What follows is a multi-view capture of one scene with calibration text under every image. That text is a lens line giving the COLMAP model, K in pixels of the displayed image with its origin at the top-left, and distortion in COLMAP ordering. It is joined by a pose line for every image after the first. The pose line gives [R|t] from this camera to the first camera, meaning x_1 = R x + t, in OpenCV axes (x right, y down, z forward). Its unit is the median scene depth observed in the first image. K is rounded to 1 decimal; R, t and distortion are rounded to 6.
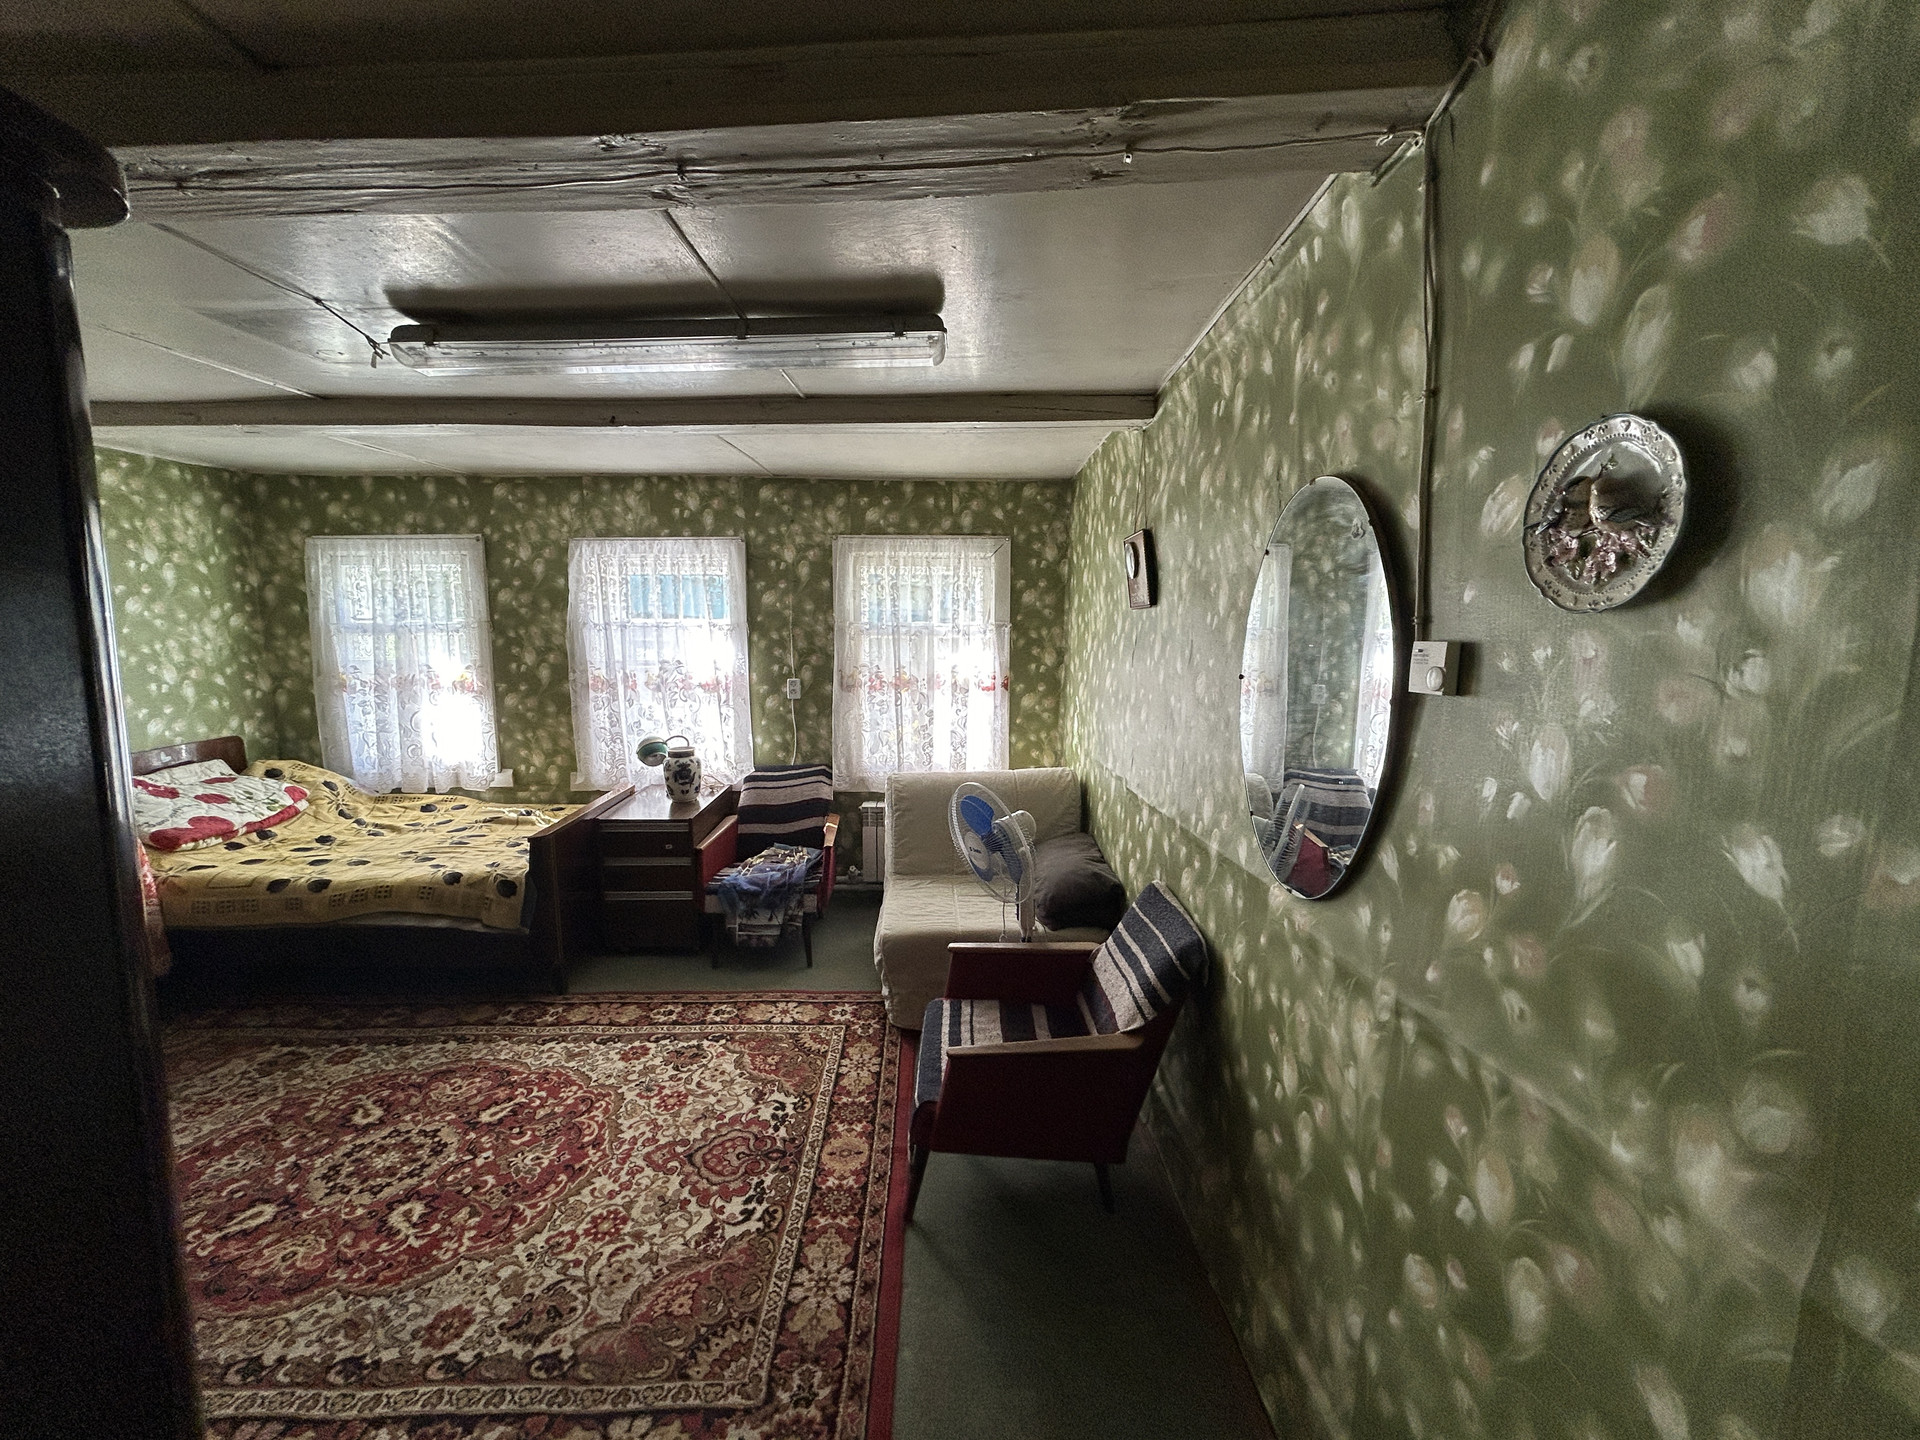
lens RADIAL K [[767.3, 0, 953.0], [0, 767.3, 716.4], [0, 0, 1]] dist [-0.000419, -0.000213]
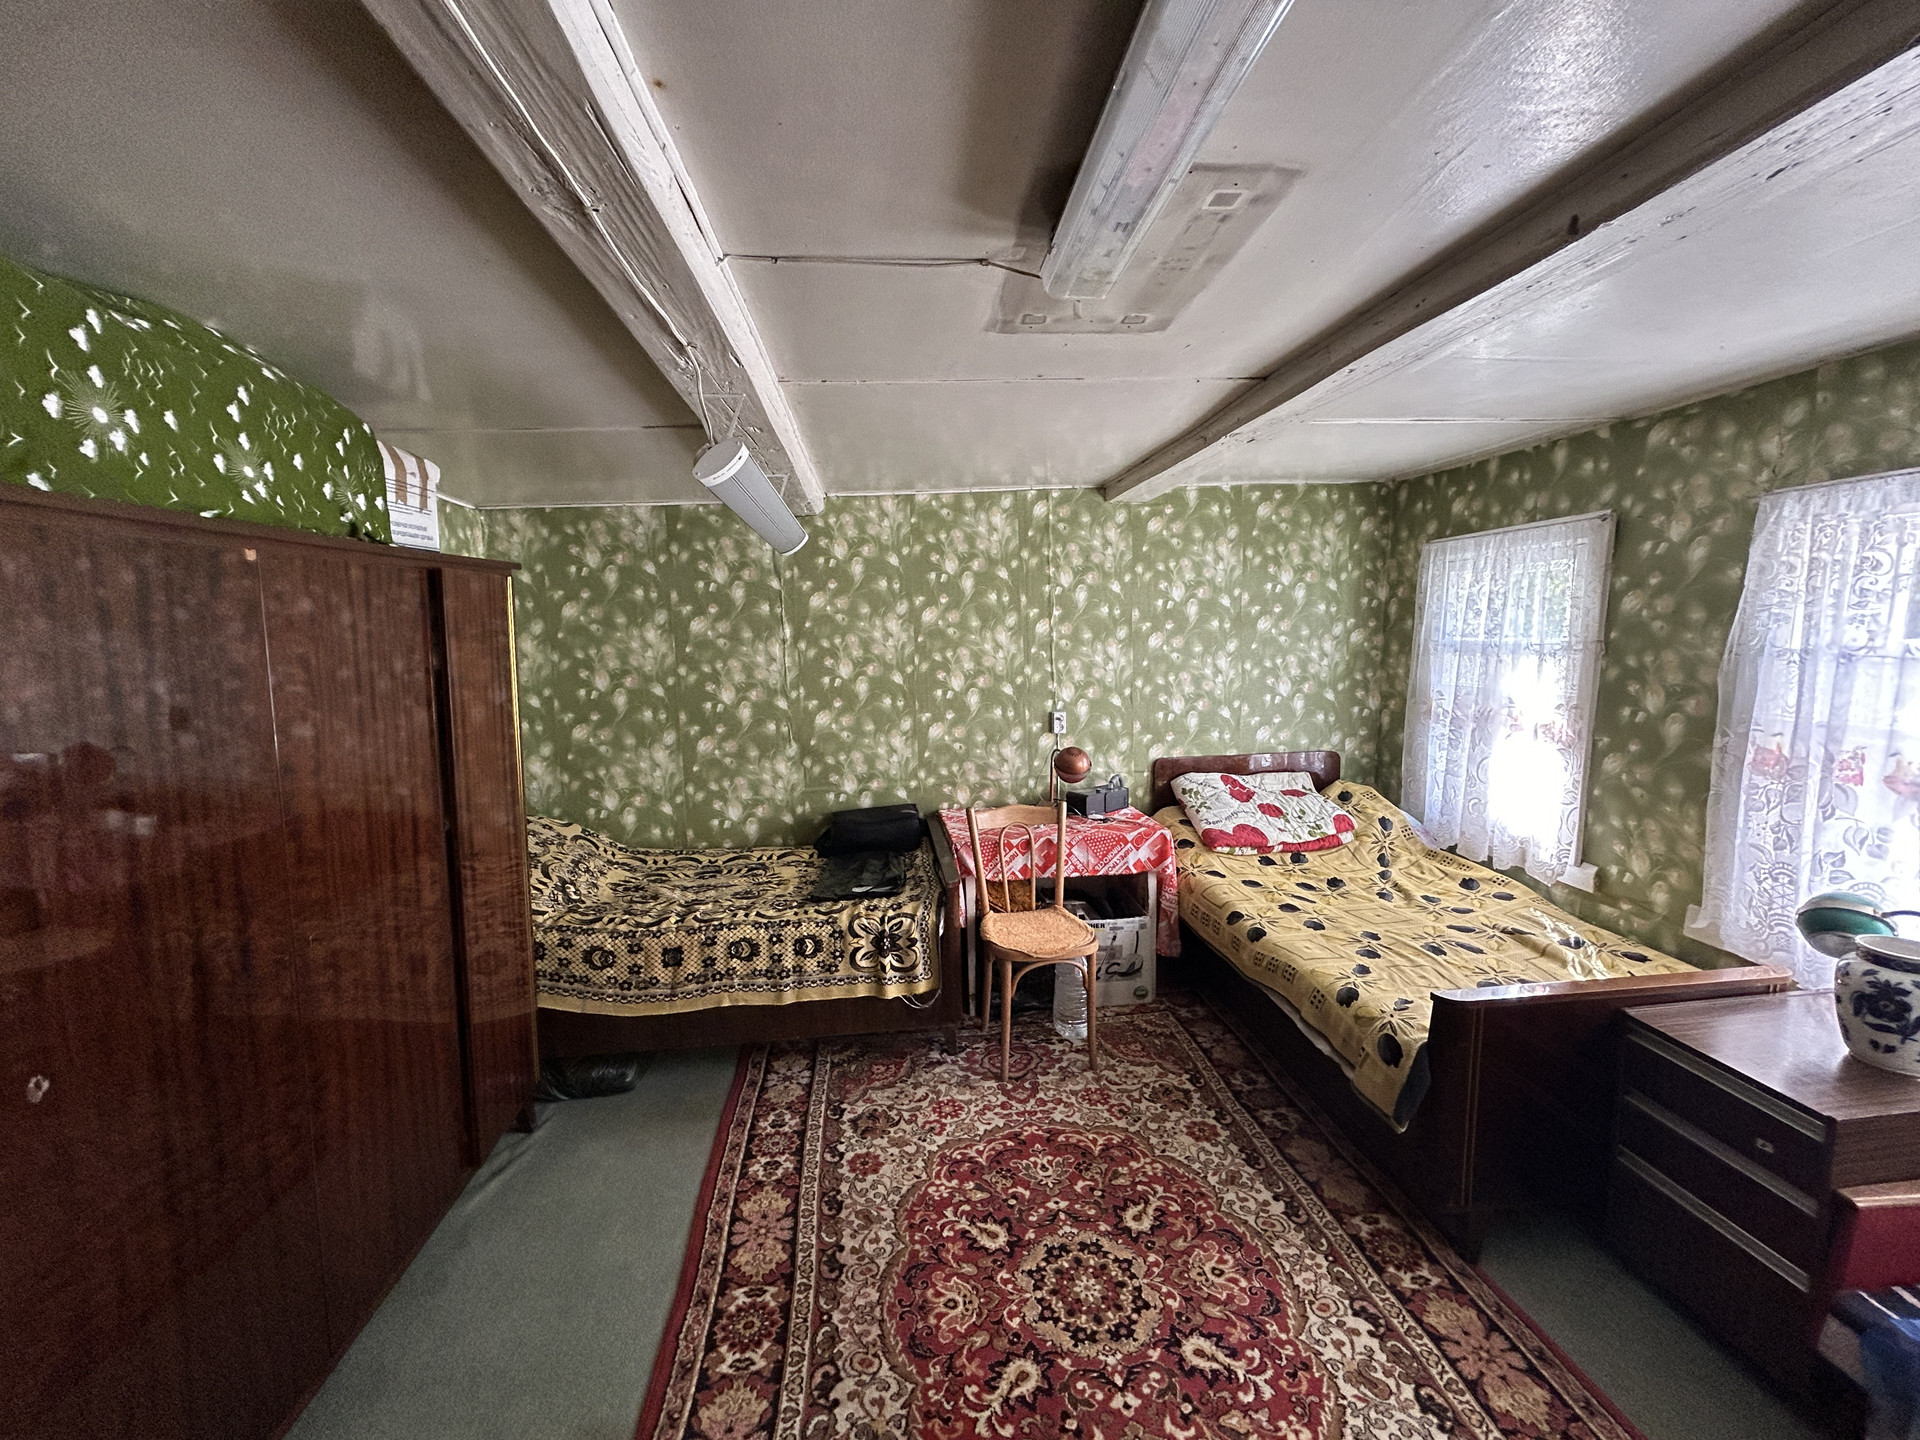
lens RADIAL K [[767.3, 0, 955.2], [0, 767.3, 718.0], [0, 0, 1]] dist [-0.000419, -0.000213]
pose [[0.092418, 0.116207, -0.988916, 0.007642], [-0.116267, 0.987632, 0.105191, -0.086456], [0.988909, 0.105257, 0.104786, 0.527749]]
